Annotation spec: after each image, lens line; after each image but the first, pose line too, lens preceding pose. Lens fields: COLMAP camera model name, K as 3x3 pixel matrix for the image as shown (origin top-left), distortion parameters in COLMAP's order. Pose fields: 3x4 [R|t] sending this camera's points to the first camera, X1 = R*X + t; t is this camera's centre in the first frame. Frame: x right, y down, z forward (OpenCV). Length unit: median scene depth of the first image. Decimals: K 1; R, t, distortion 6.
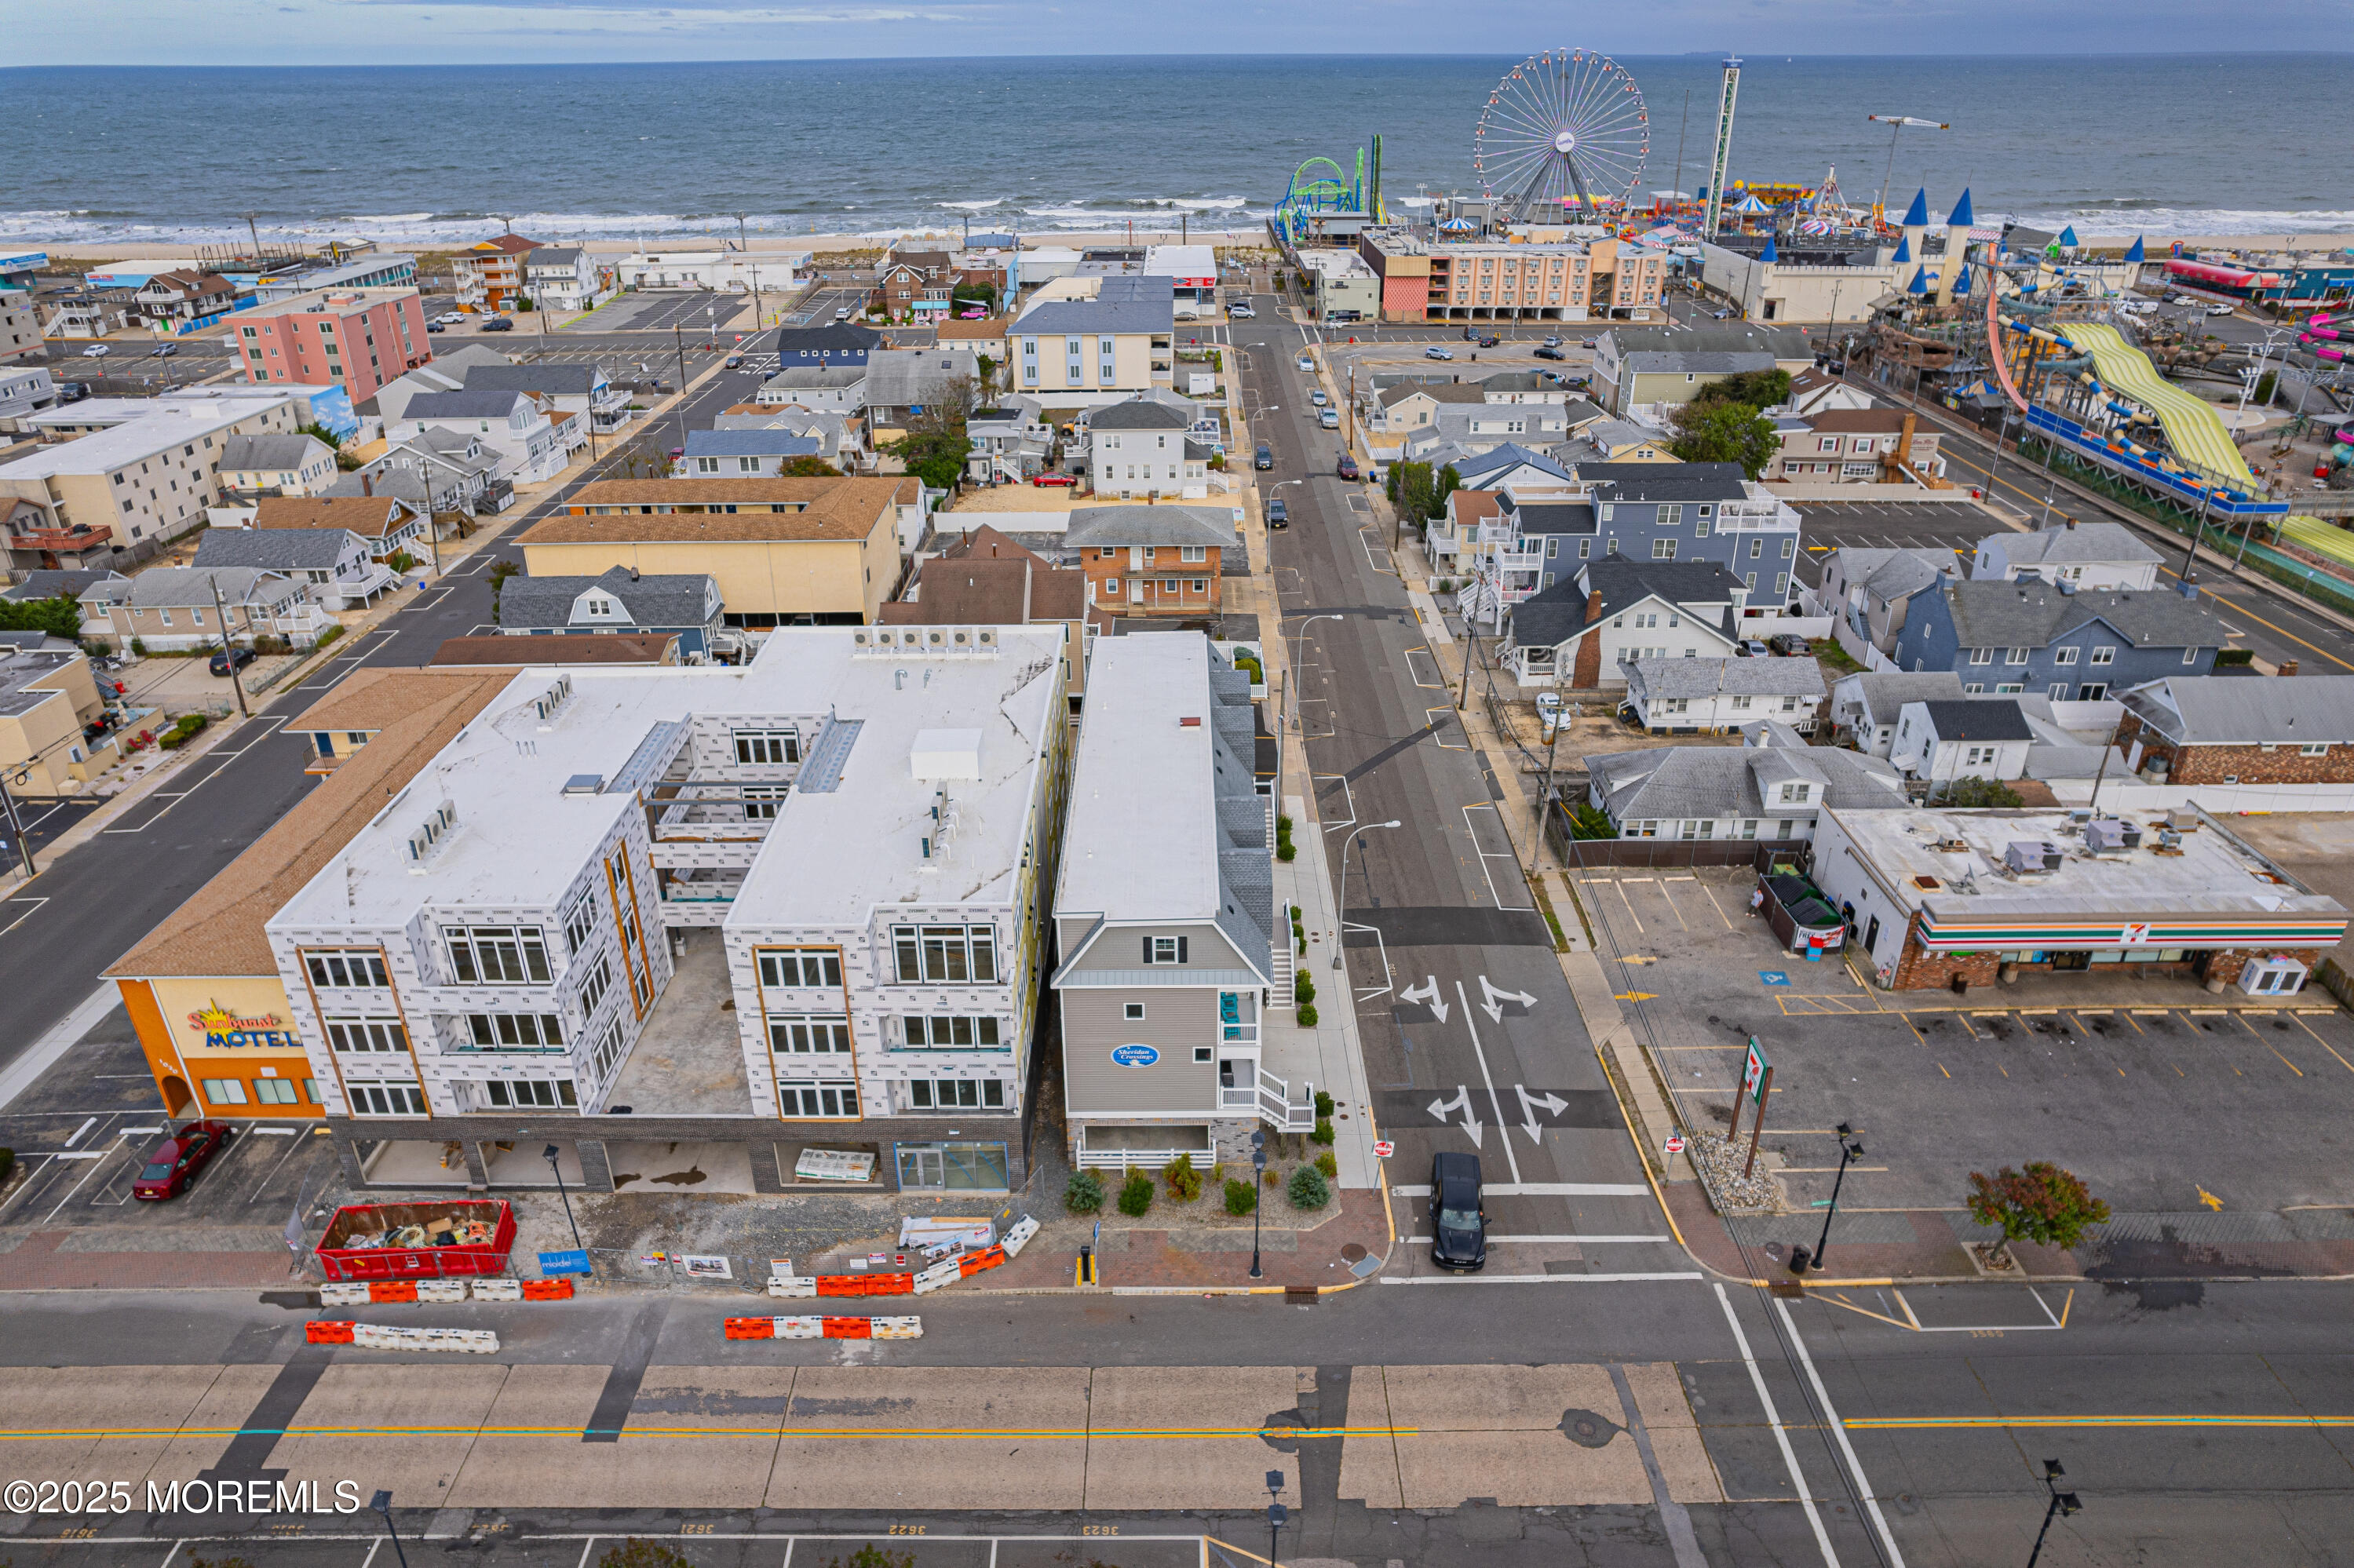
lens RADIAL K [[1519.0, 0, 1174.5], [0, 1519.0, 799.7], [0, 0, 1]] dist [-0.087274, 0.081531]
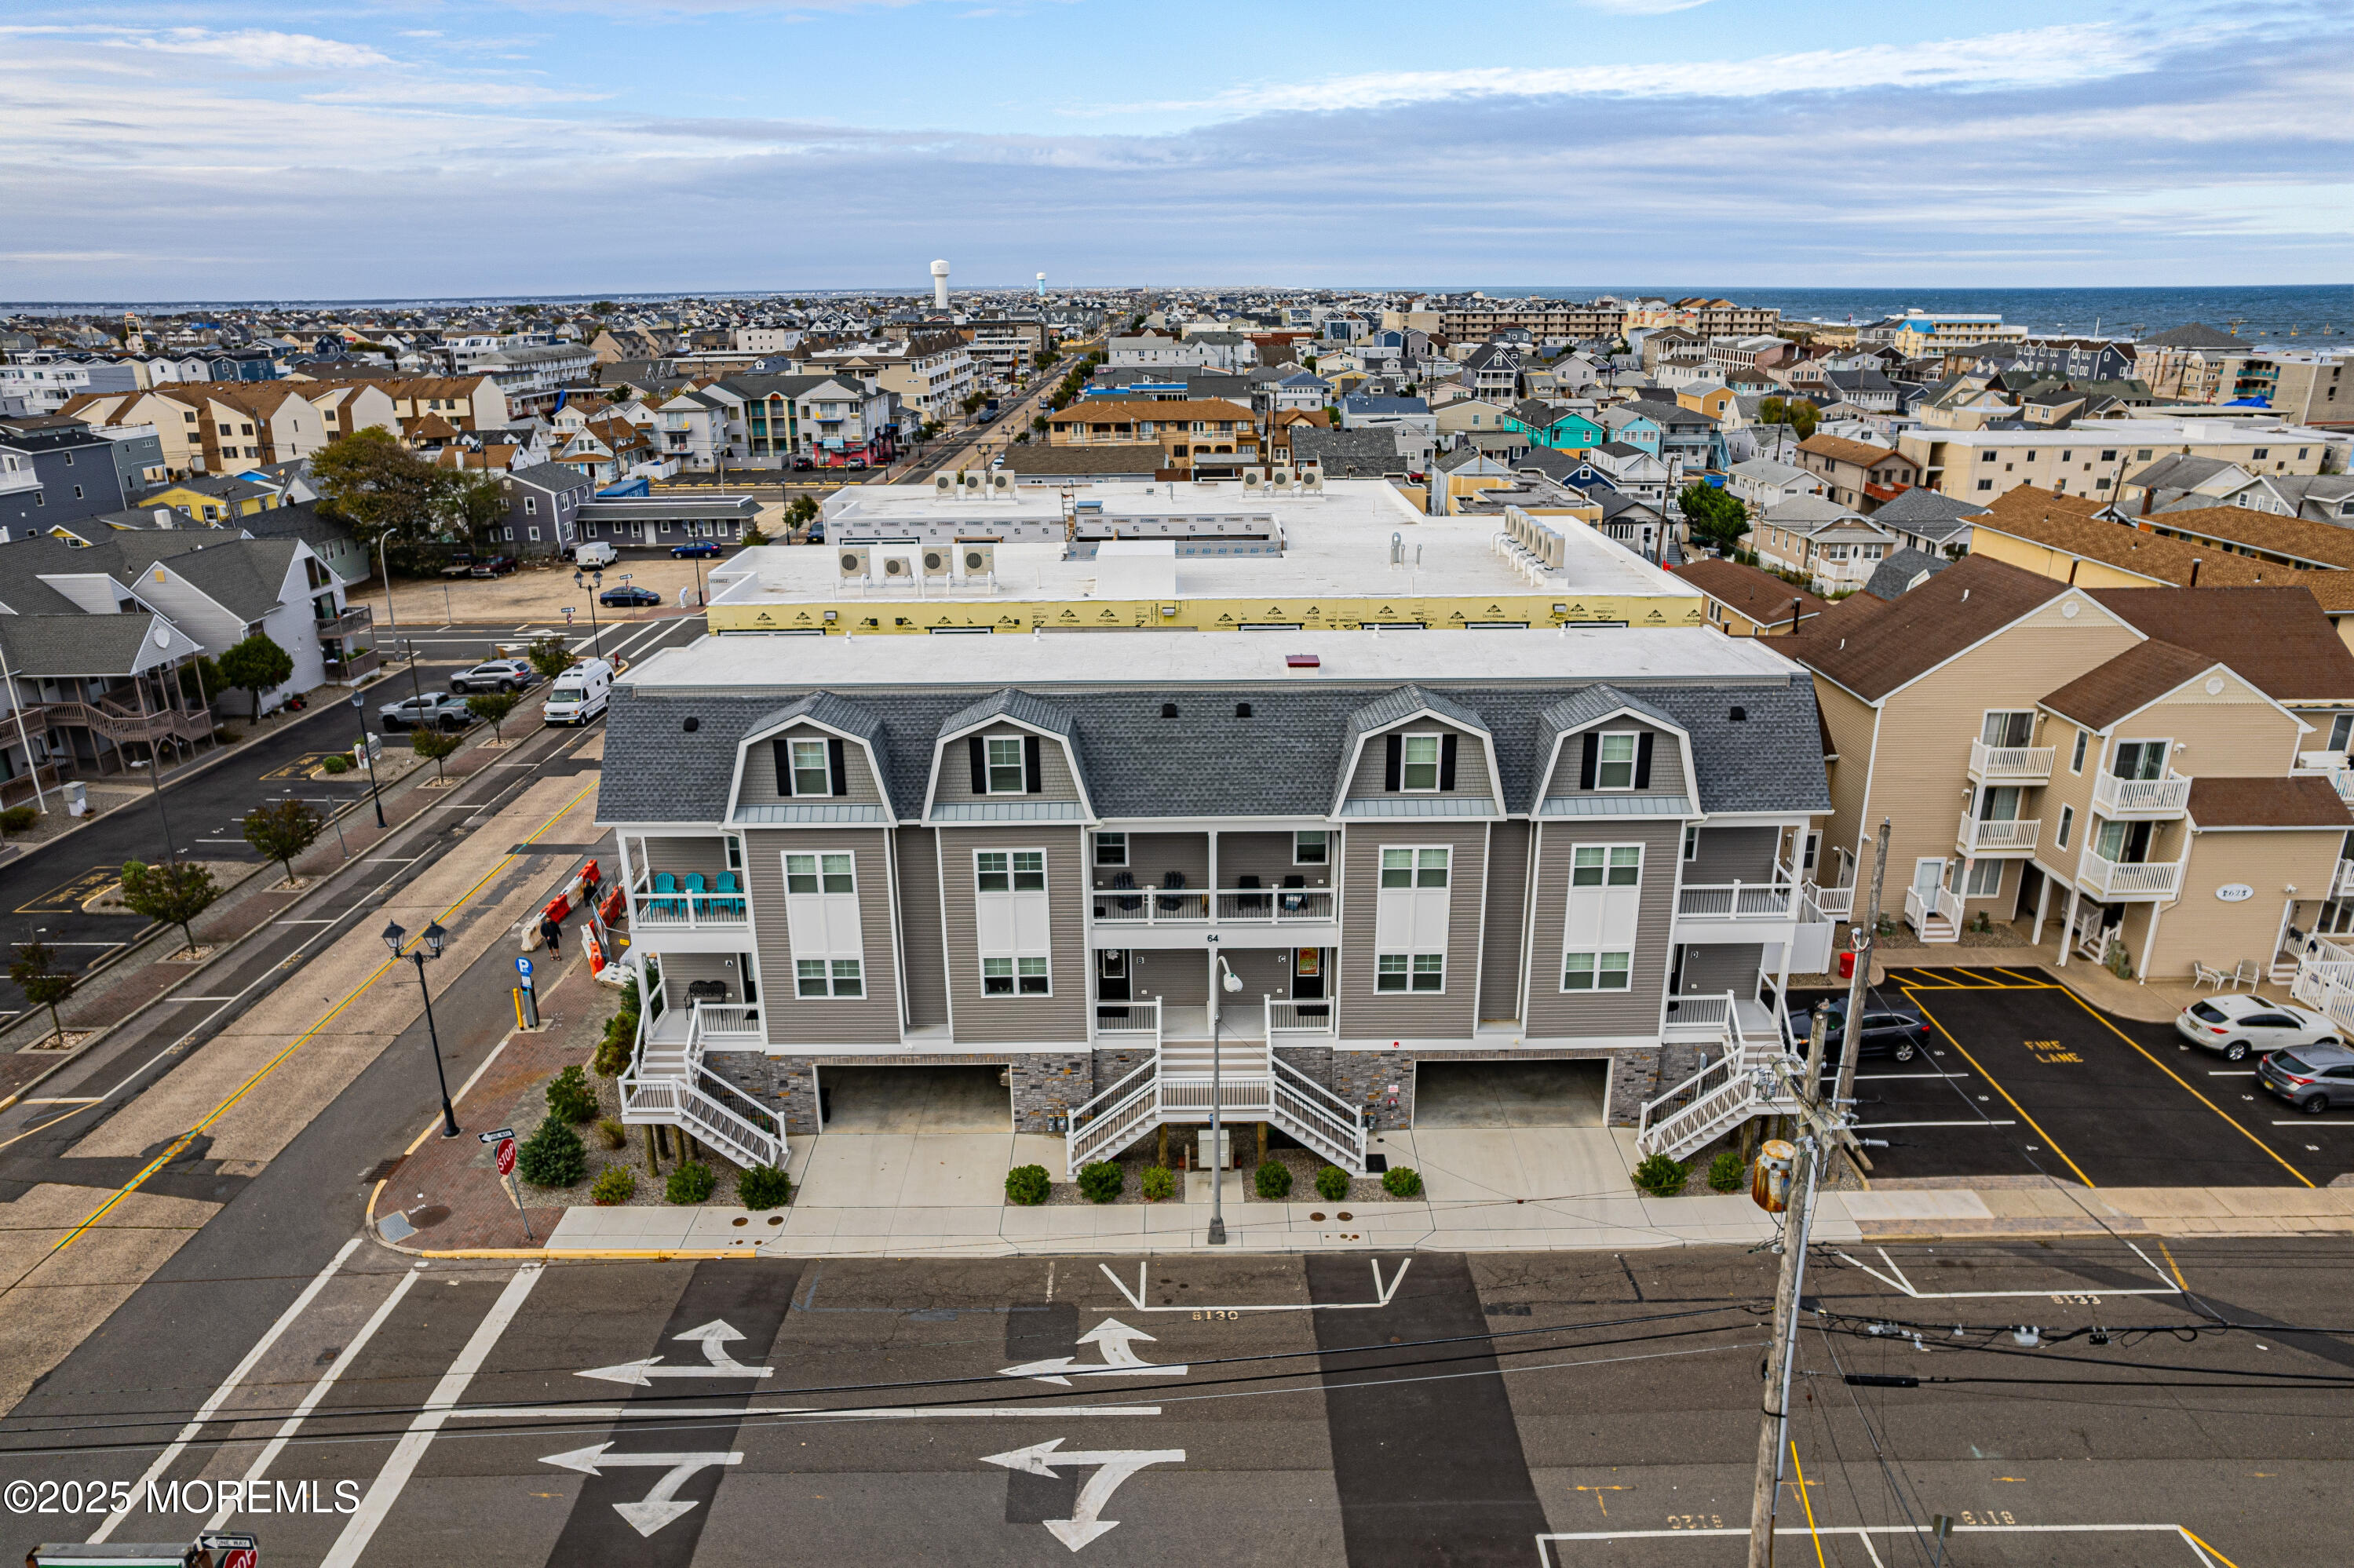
lens RADIAL K [[1519.0, 0, 1174.5], [0, 1519.0, 799.7], [0, 0, 1]] dist [-0.087274, 0.081531]
pose [[-0.000905, 0.330326, -0.943866, 0.280650], [-0.441887, 0.846583, 0.296704, -0.078612], [0.897070, 0.417351, 0.145201, 0.470135]]
